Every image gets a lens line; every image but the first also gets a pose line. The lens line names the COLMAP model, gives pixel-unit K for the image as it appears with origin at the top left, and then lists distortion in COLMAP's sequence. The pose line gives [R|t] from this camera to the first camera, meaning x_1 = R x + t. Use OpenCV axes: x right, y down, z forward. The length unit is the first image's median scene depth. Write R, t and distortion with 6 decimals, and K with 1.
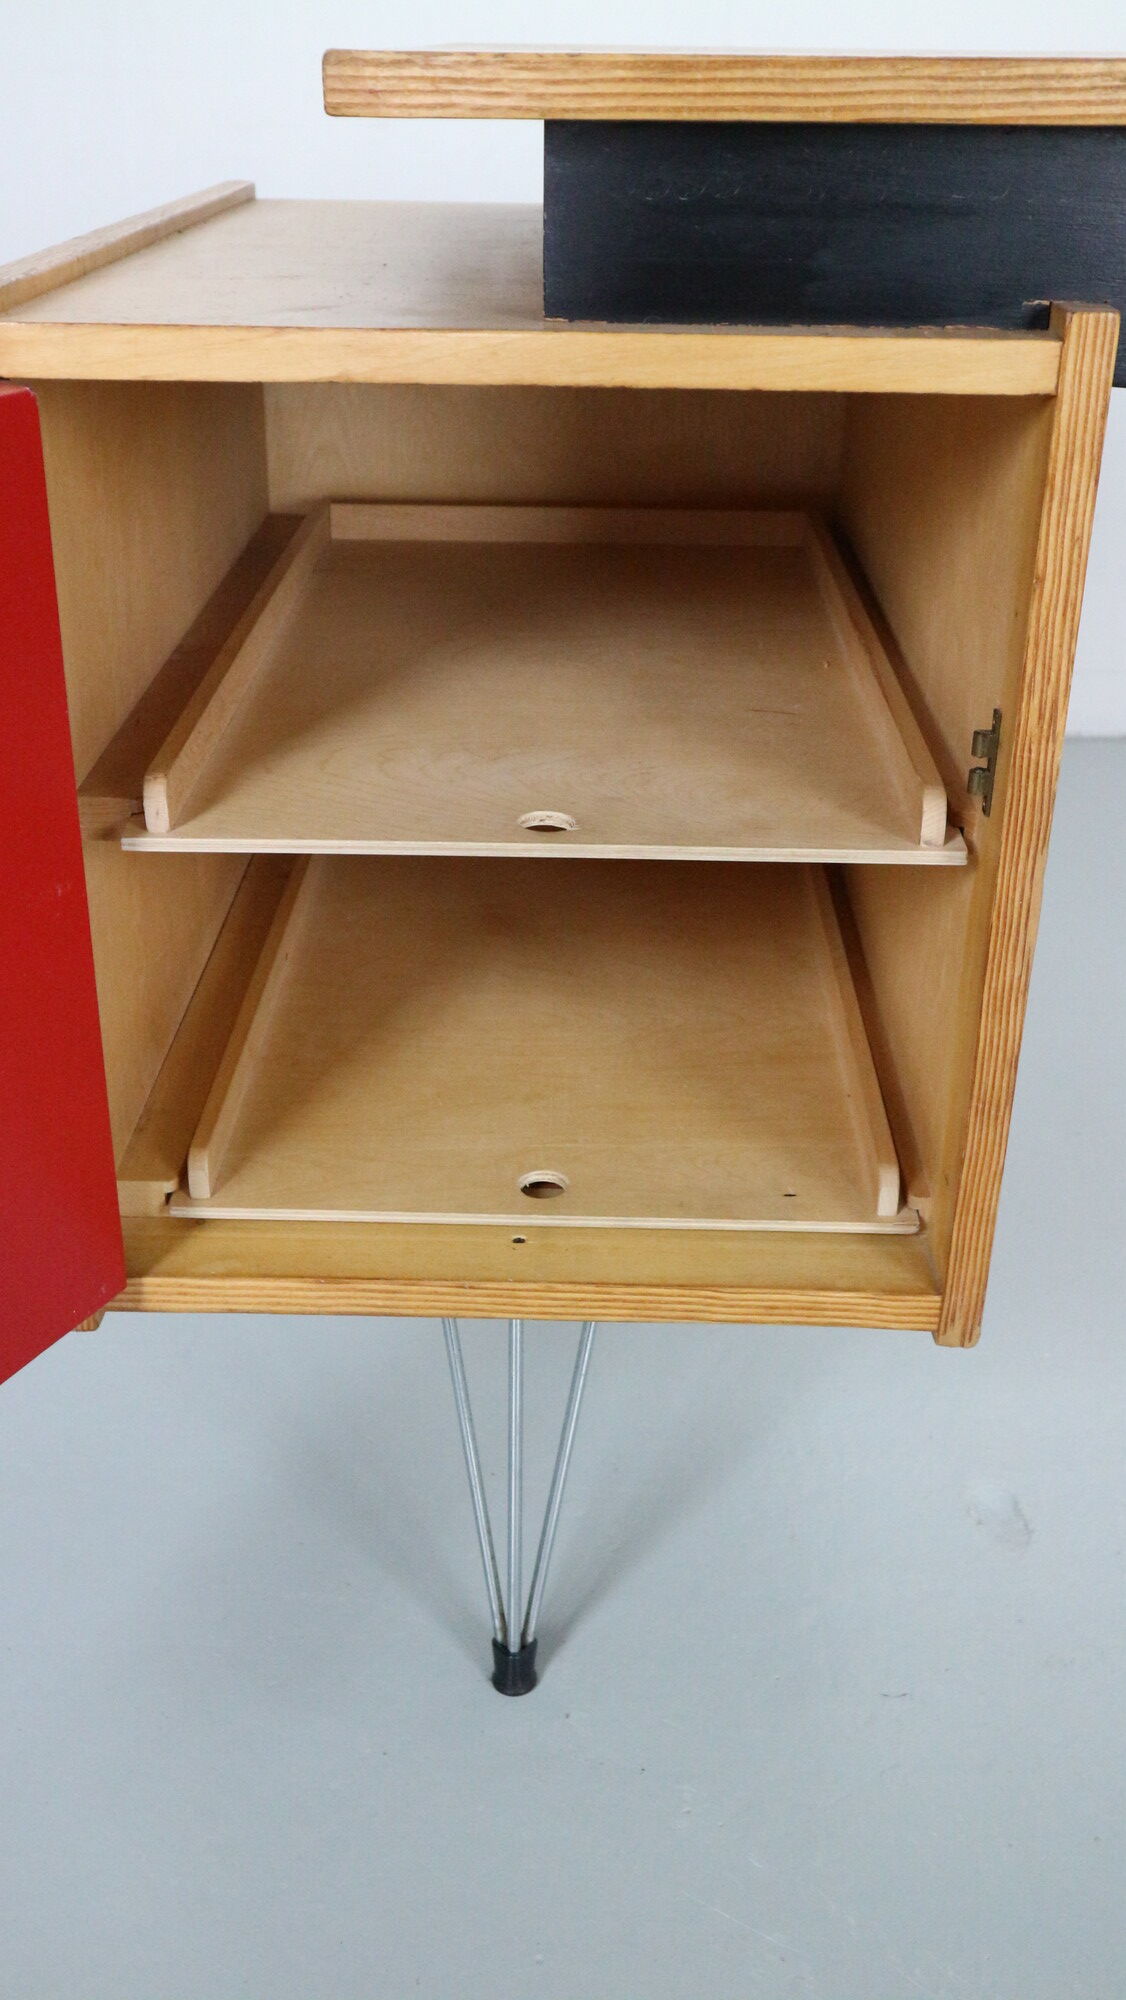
lens RADIAL K [[1915.7, 0, 556.3], [0, 1915.7, 1001.7], [0, 0, 1]] dist [-0.011374, 0.000000]
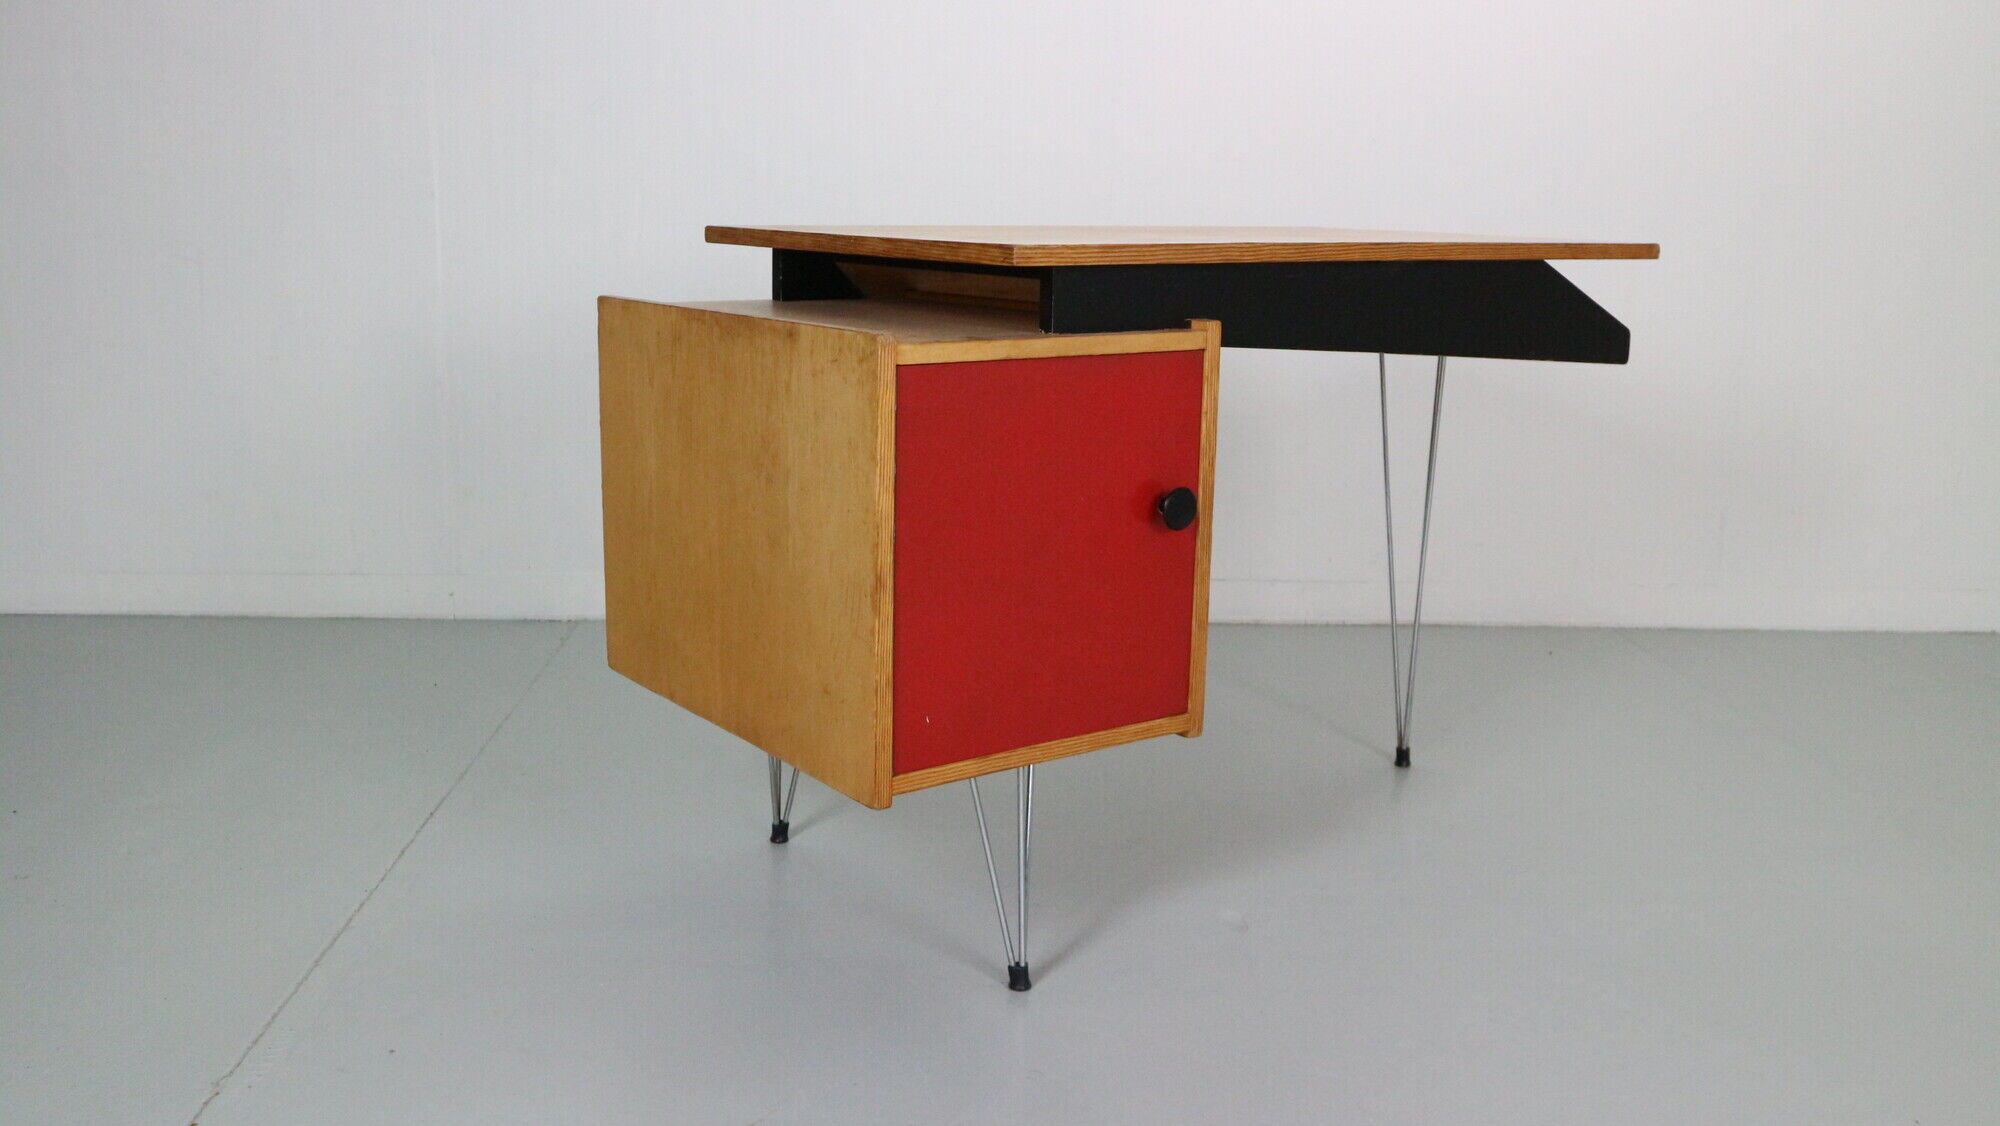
lens RADIAL K [[1764.6, 0, 995.6], [0, 1764.6, 572.3], [0, 0, 1]] dist [-0.032157, 0.045485]
pose [[0.794372, -0.126387, 0.594137, -1.528780], [0.264478, 0.952498, -0.150992, 0.303513], [-0.546831, 0.277081, 0.790065, -0.788263]]
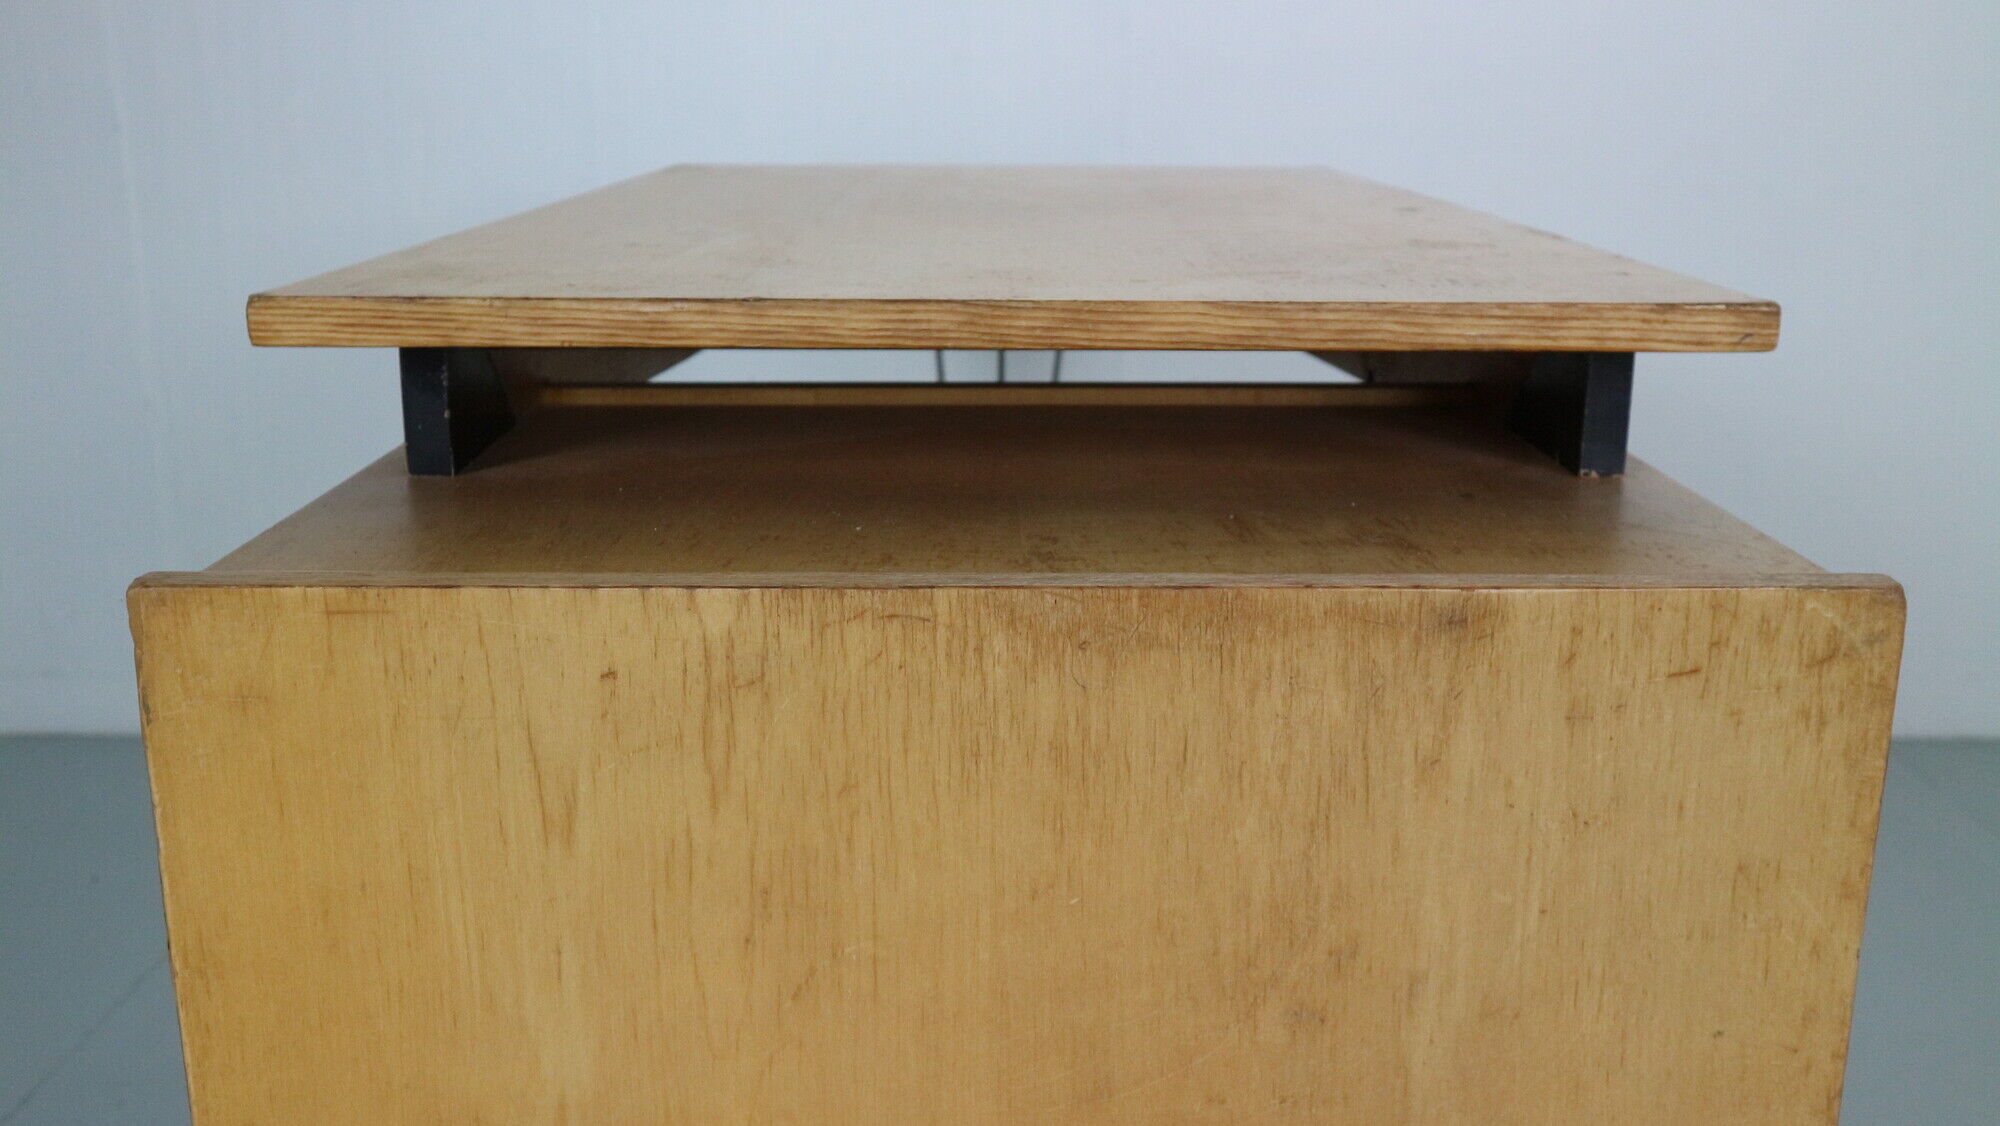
lens RADIAL K [[1825.9, 0, 1004.0], [0, 1825.9, 559.1], [0, 0, 1]] dist [-0.027107, 0.000000]
pose [[-0.024083, -0.267647, 0.963216, -1.120414], [0.445223, 0.859800, 0.250043, -0.763897], [-0.895096, 0.434868, 0.098456, 1.230327]]
